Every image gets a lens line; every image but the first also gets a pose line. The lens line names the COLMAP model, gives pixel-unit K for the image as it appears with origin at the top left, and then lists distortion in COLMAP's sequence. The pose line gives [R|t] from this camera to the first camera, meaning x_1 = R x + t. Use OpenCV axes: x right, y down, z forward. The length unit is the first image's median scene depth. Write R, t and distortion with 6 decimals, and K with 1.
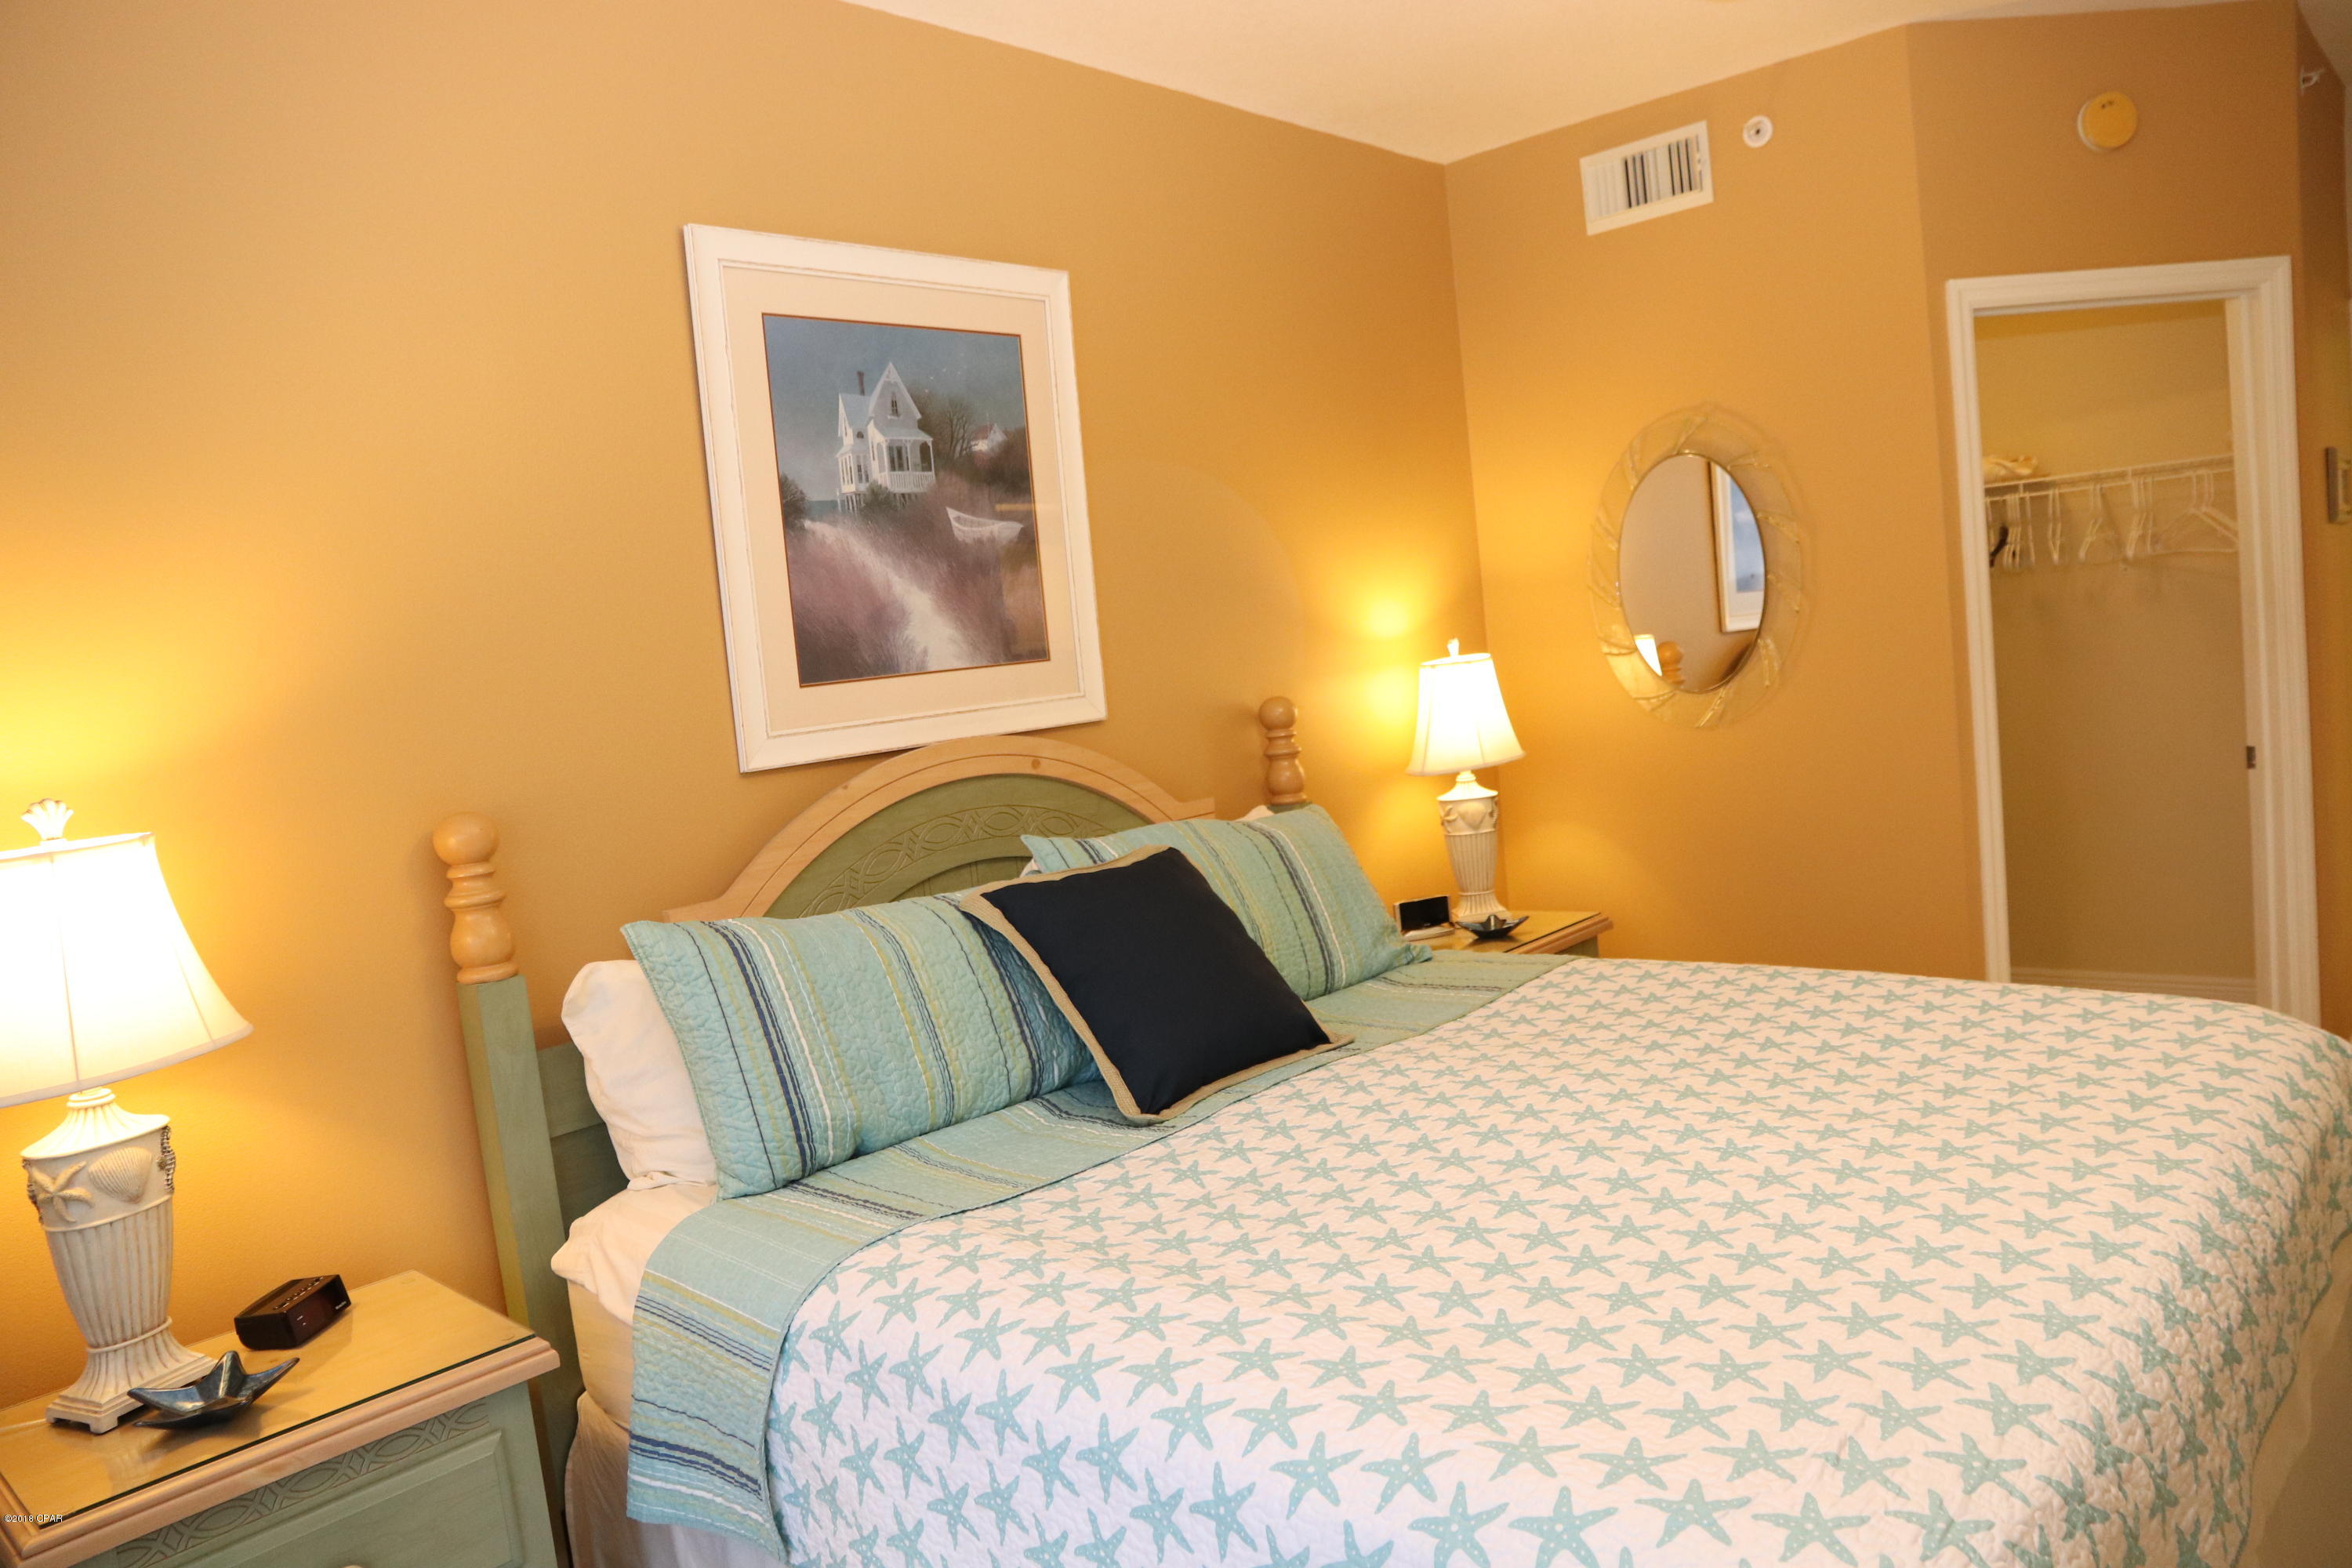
lens RADIAL K [[1617.8, 0, 1198.8], [0, 1617.8, 786.5], [0, 0, 1]] dist [-0.120443, 0.085012]
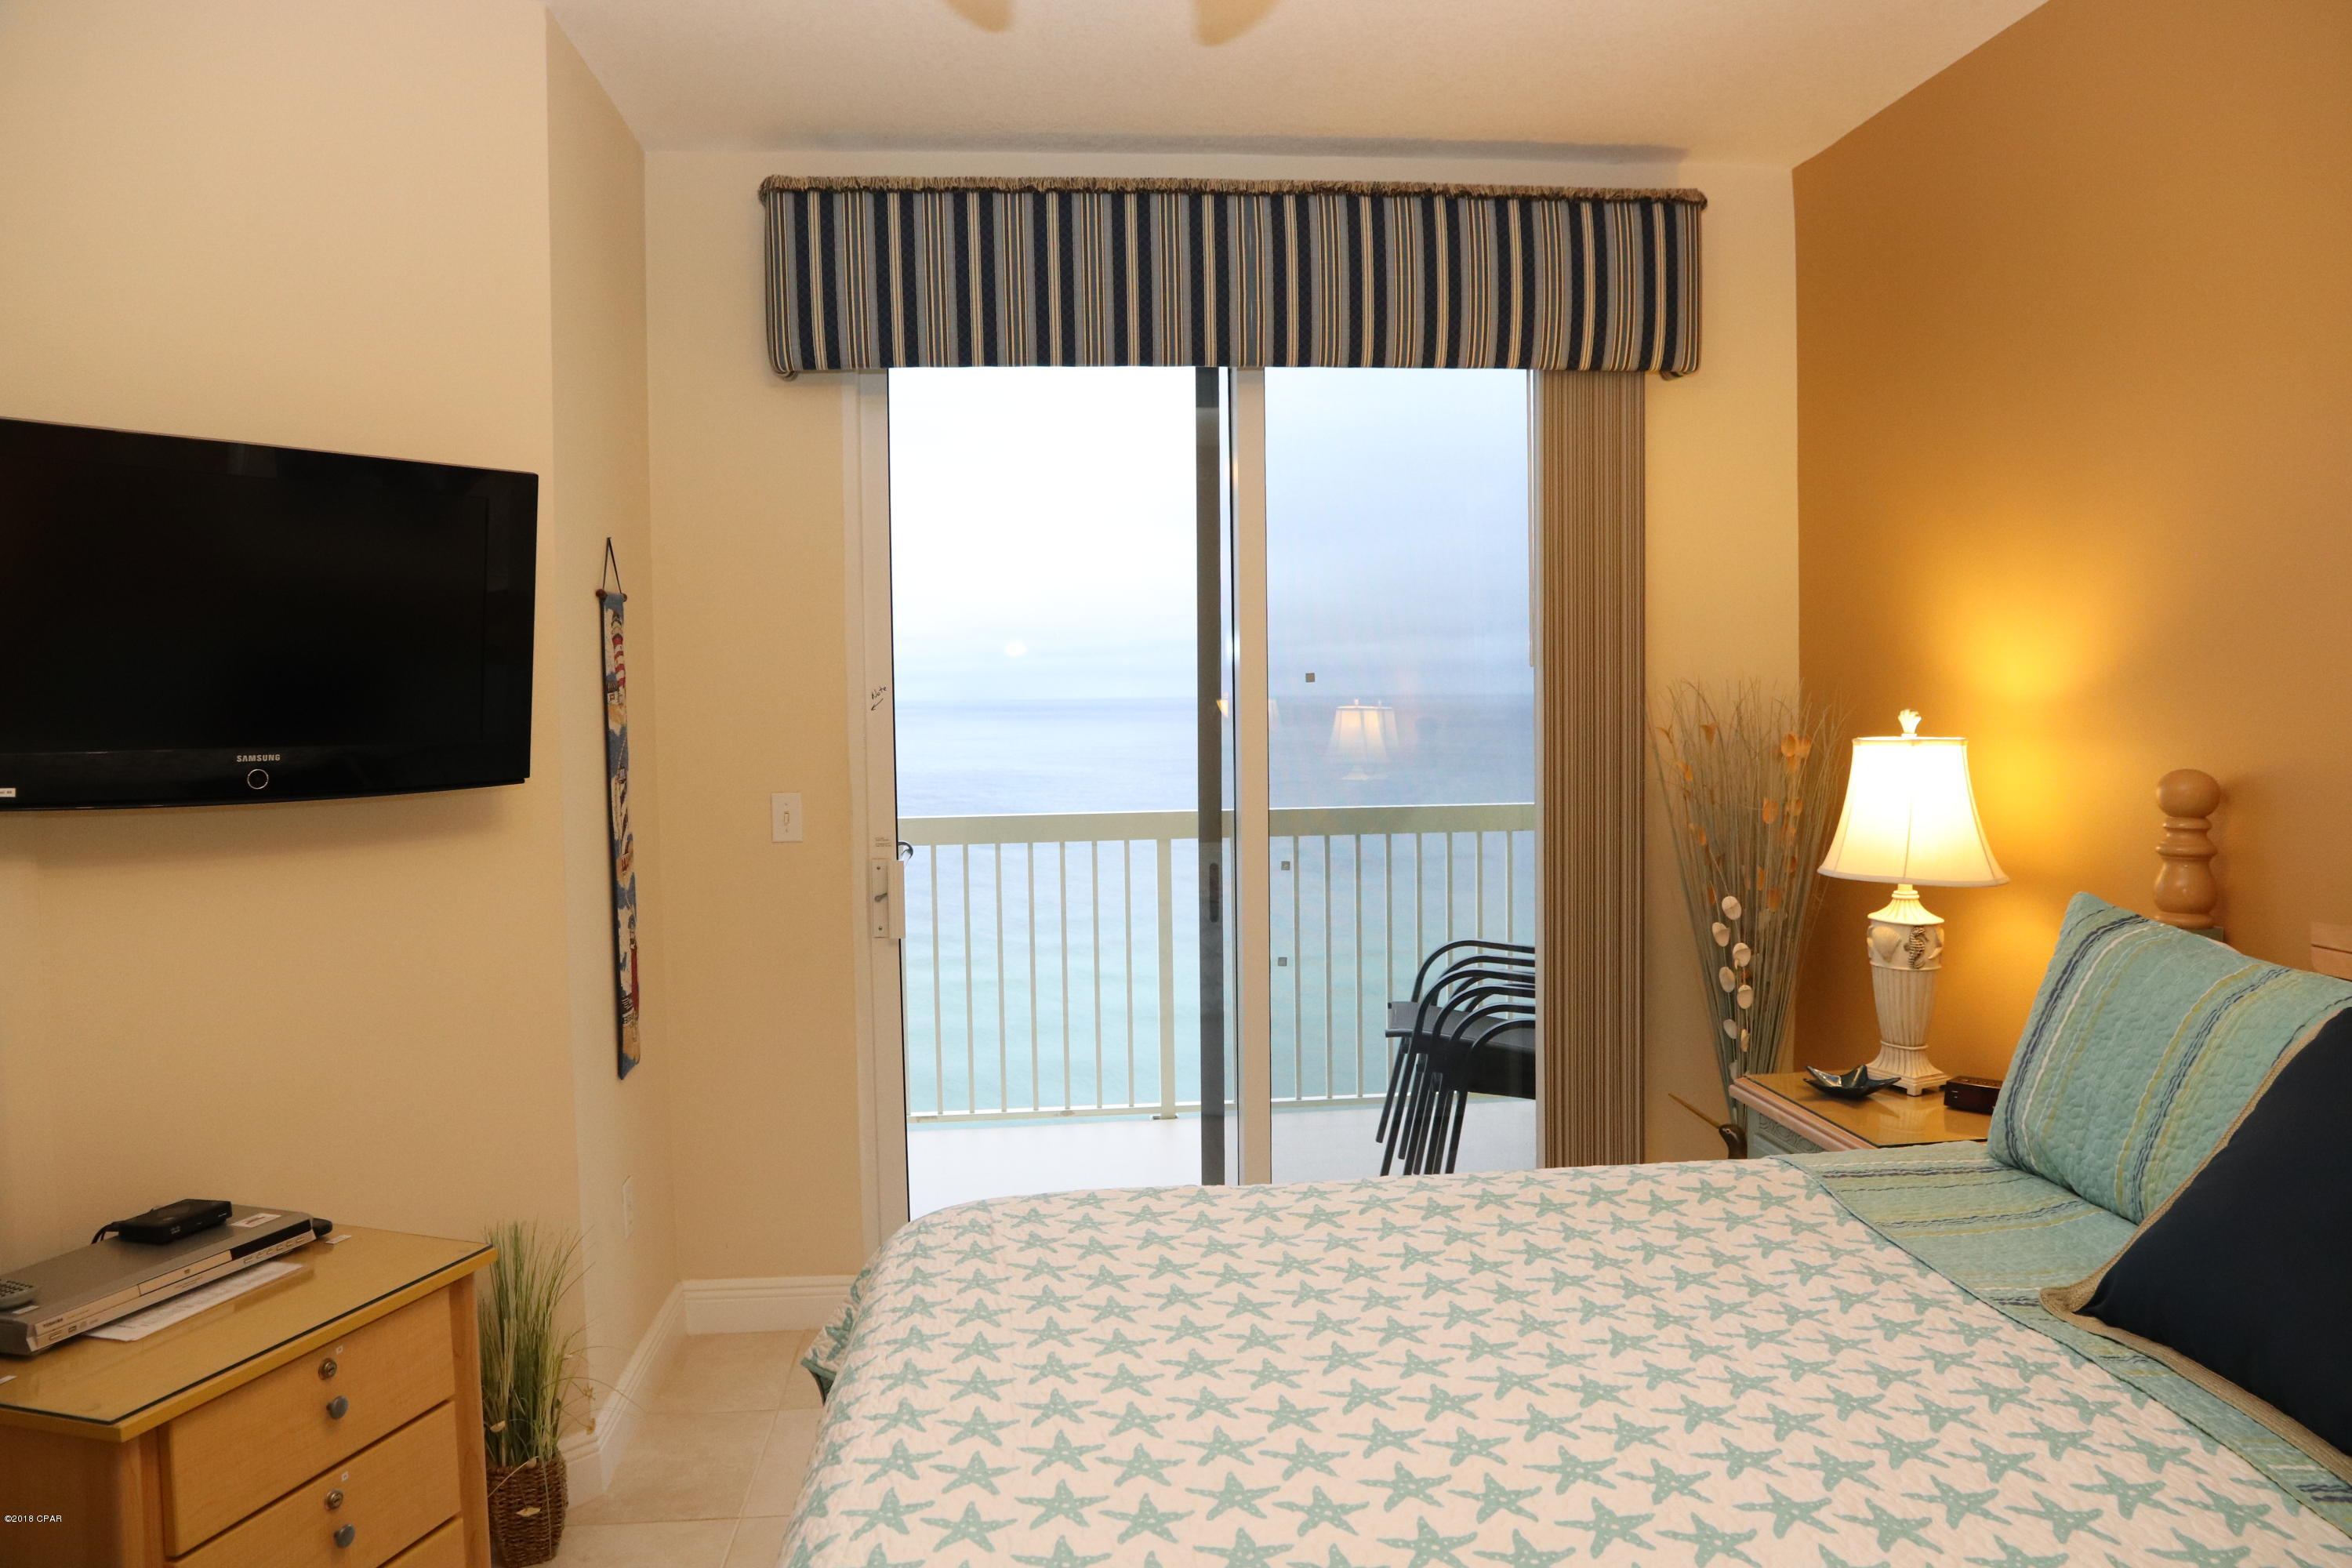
lens RADIAL K [[1617.8, 0, 1198.8], [0, 1617.8, 786.5], [0, 0, 1]] dist [-0.120443, 0.085012]
pose [[-0.671022, 0.143235, -0.727470, 0.758217], [0.012892, 0.983268, 0.181709, -0.172217], [0.741325, 0.112552, -0.661641, 1.200387]]
